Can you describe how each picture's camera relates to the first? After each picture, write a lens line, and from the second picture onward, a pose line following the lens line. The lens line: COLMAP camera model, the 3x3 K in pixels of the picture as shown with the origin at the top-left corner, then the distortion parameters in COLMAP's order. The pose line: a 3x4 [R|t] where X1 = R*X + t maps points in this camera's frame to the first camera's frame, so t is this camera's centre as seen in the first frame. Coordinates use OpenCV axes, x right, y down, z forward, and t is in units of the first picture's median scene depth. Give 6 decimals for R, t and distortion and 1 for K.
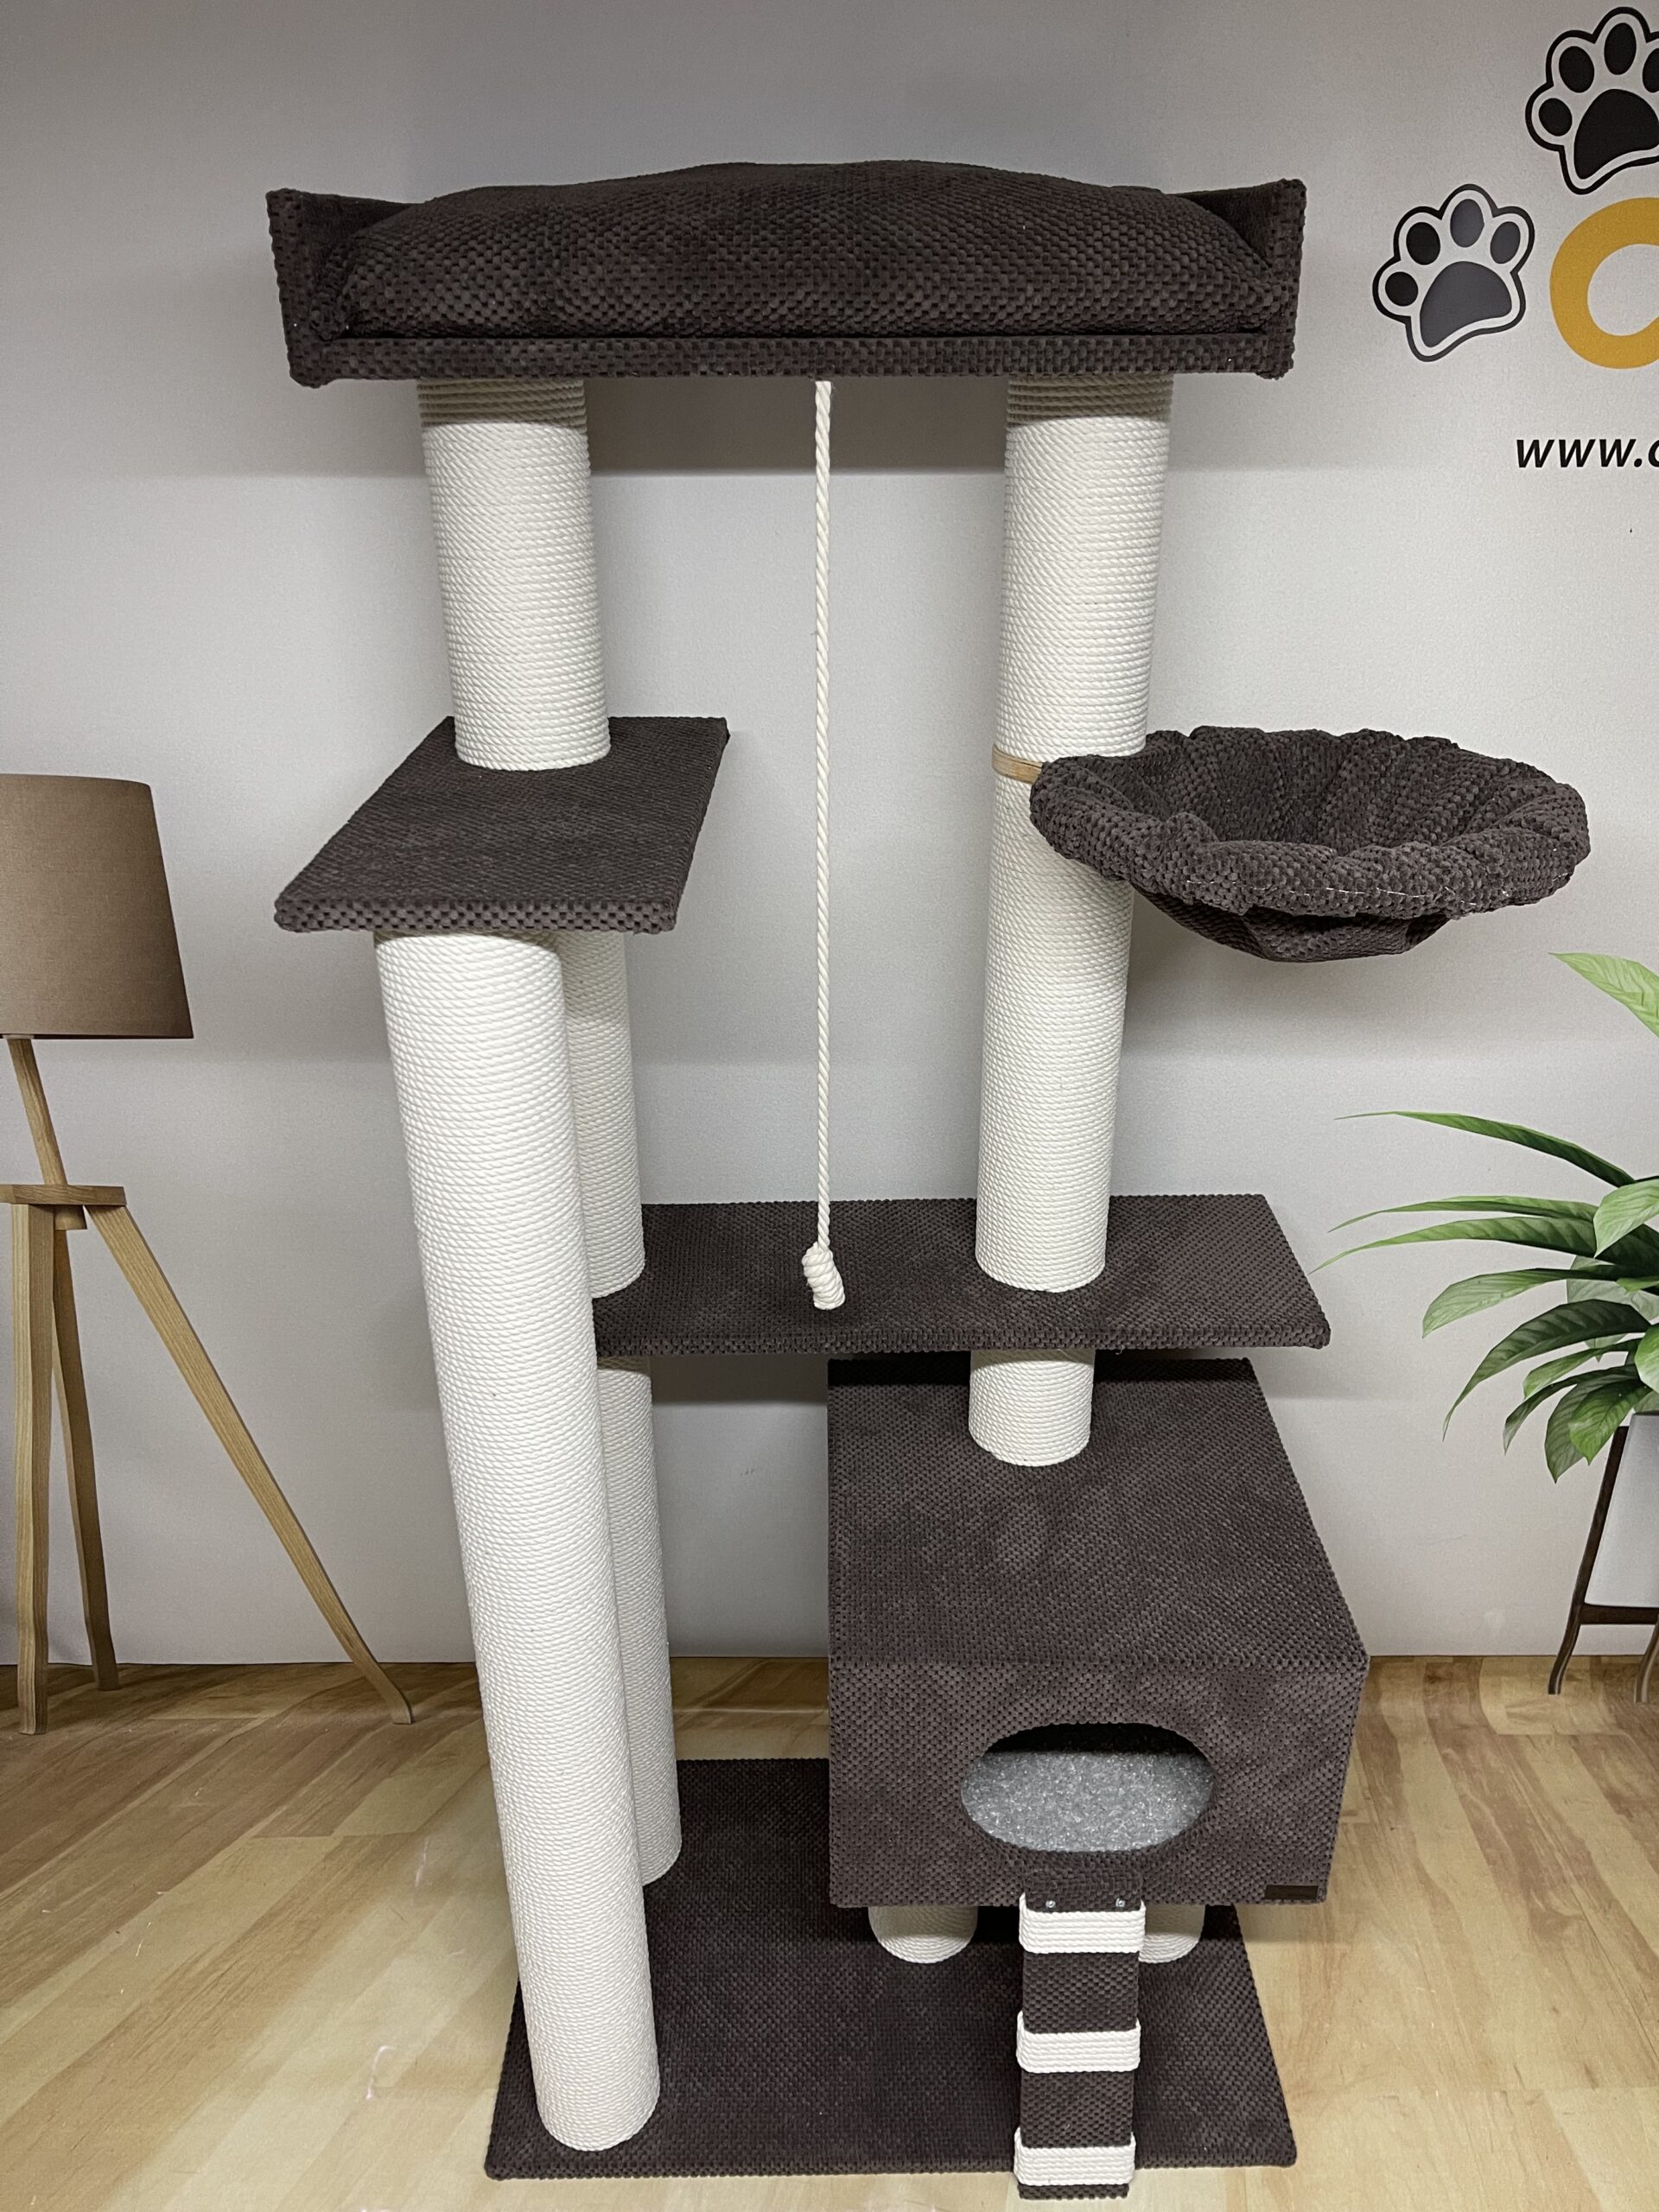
lens RADIAL K [[1696.7, 0, 855.9], [0, 1696.7, 1130.0], [0, 0, 1]] dist [0.051242, -0.060077]
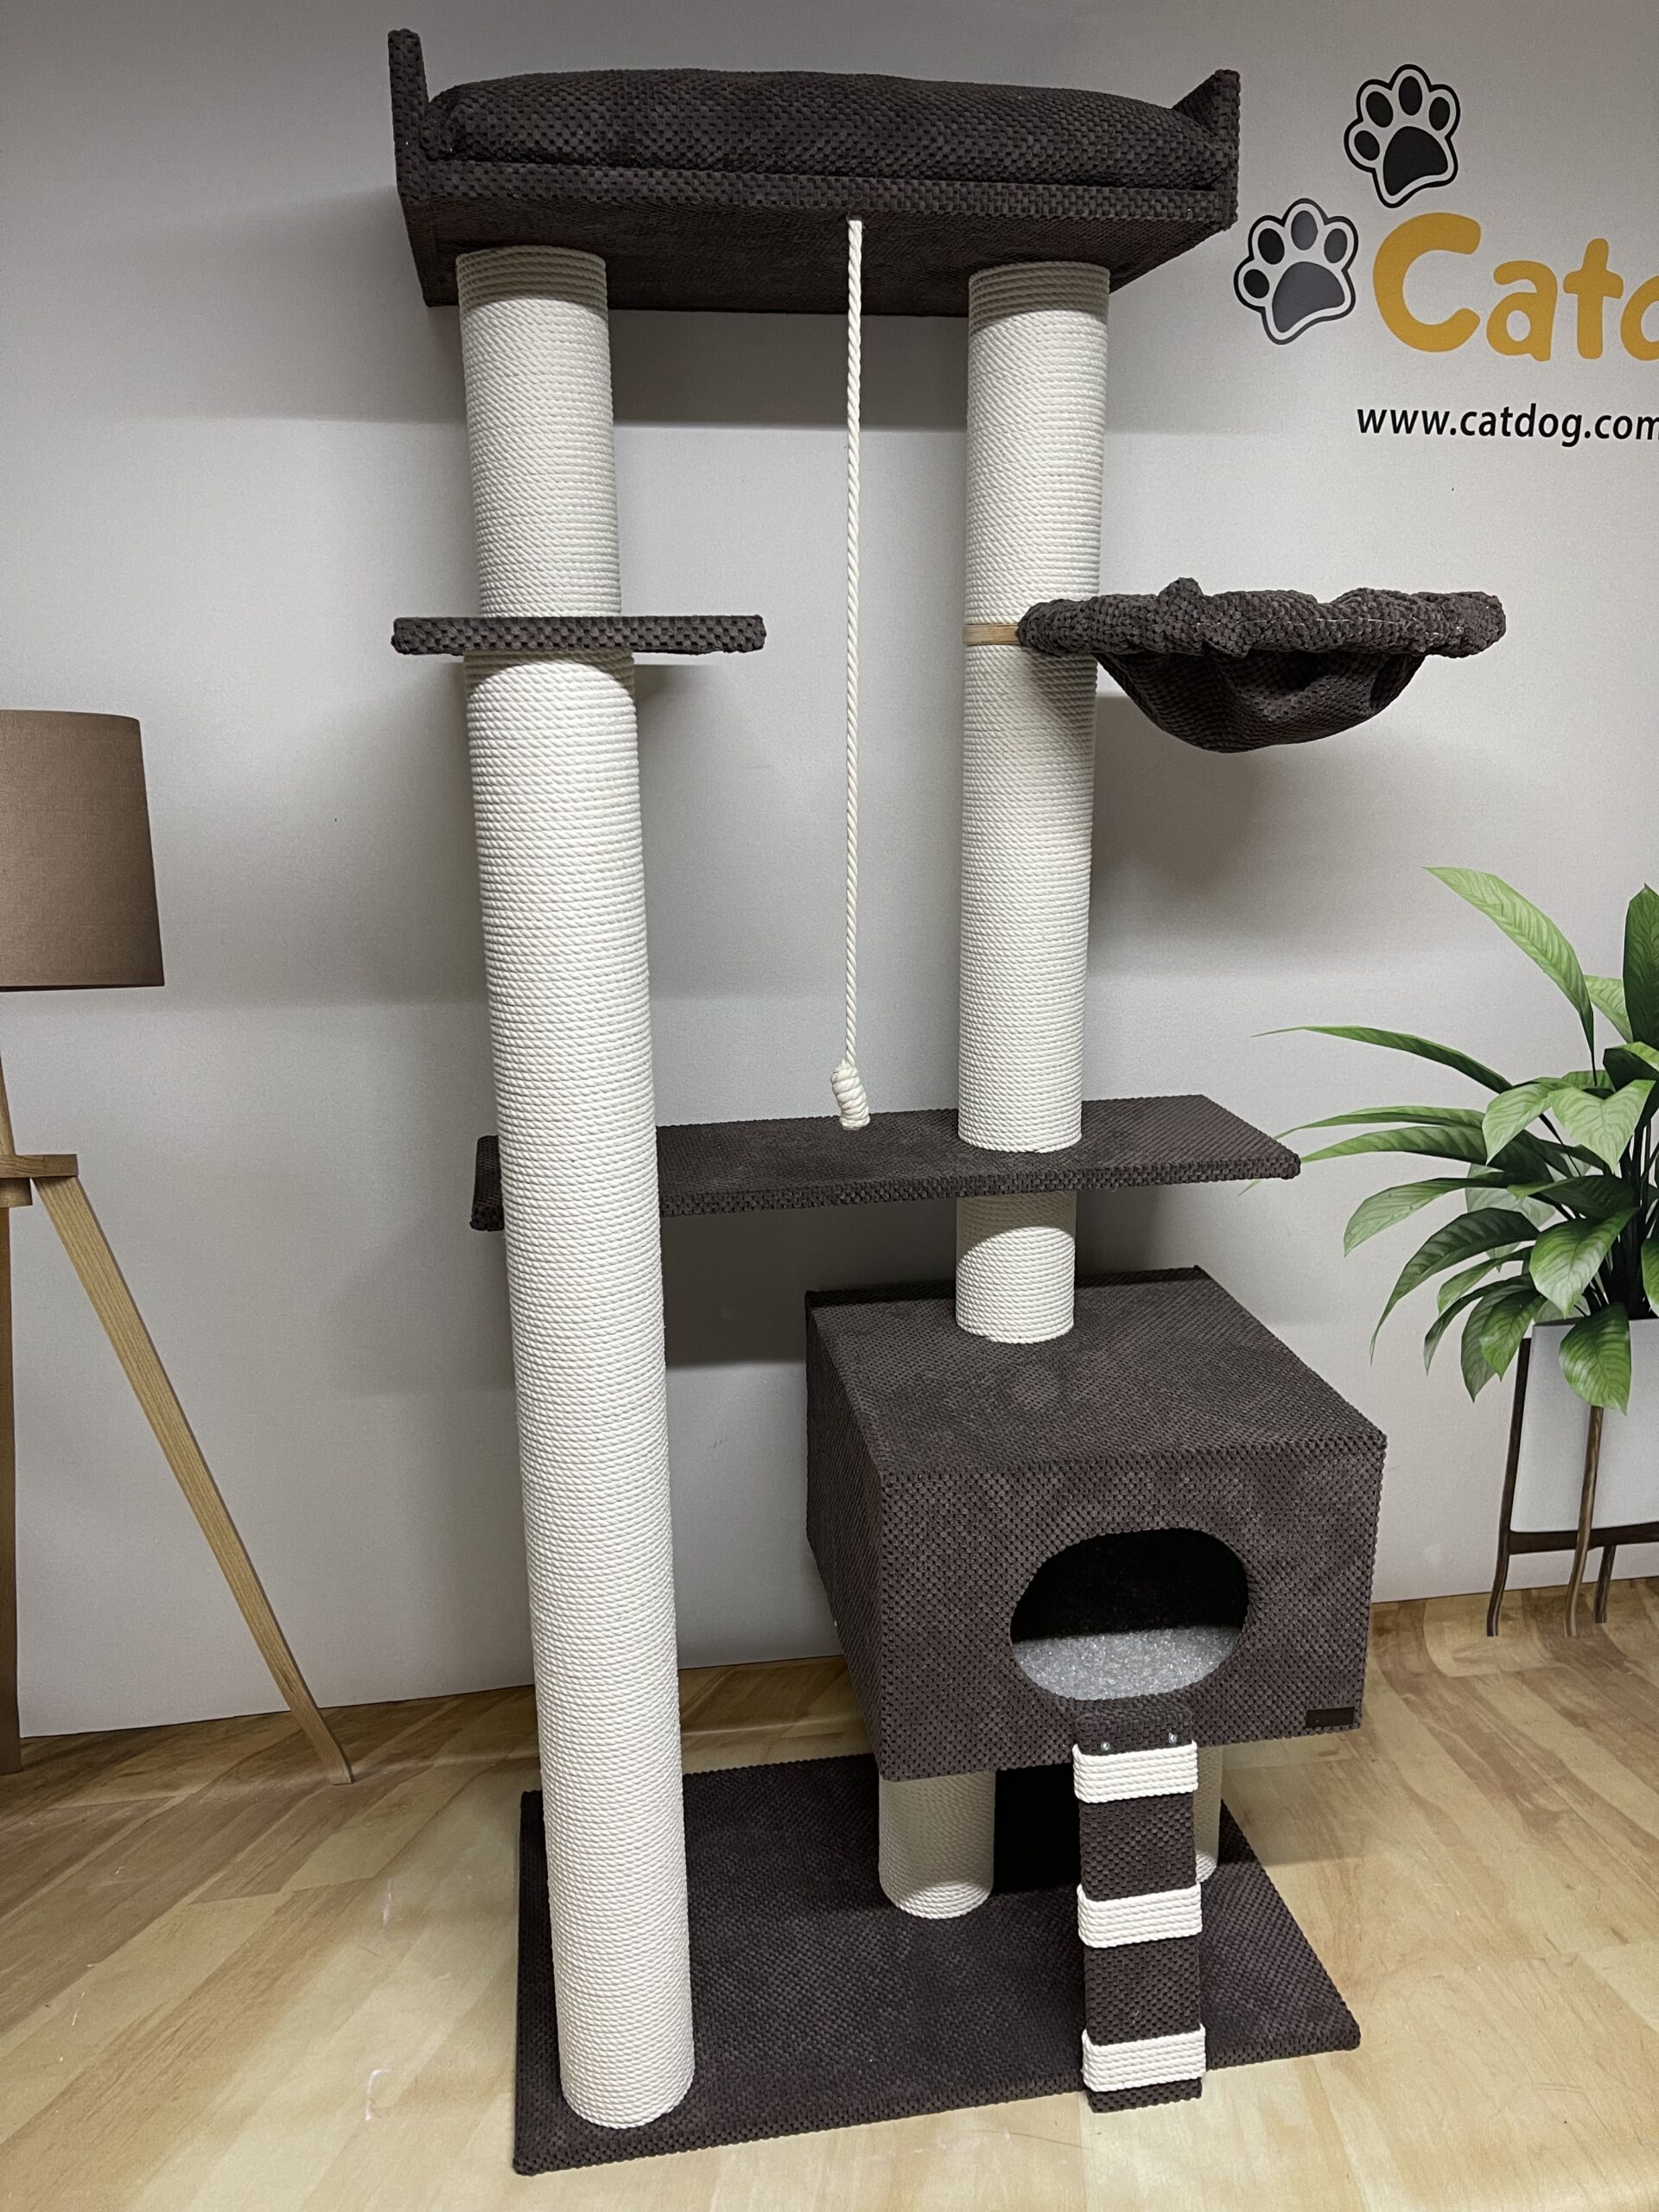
lens RADIAL K [[1696.7, 0, 850.5], [0, 1696.7, 1127.0], [0, 0, 1]] dist [0.051242, -0.060077]
pose [[0.987303, -0.049367, 0.150984, -0.132217], [0.078120, 0.978496, -0.190898, 0.225789], [-0.138313, 0.200269, 0.969929, -0.007984]]
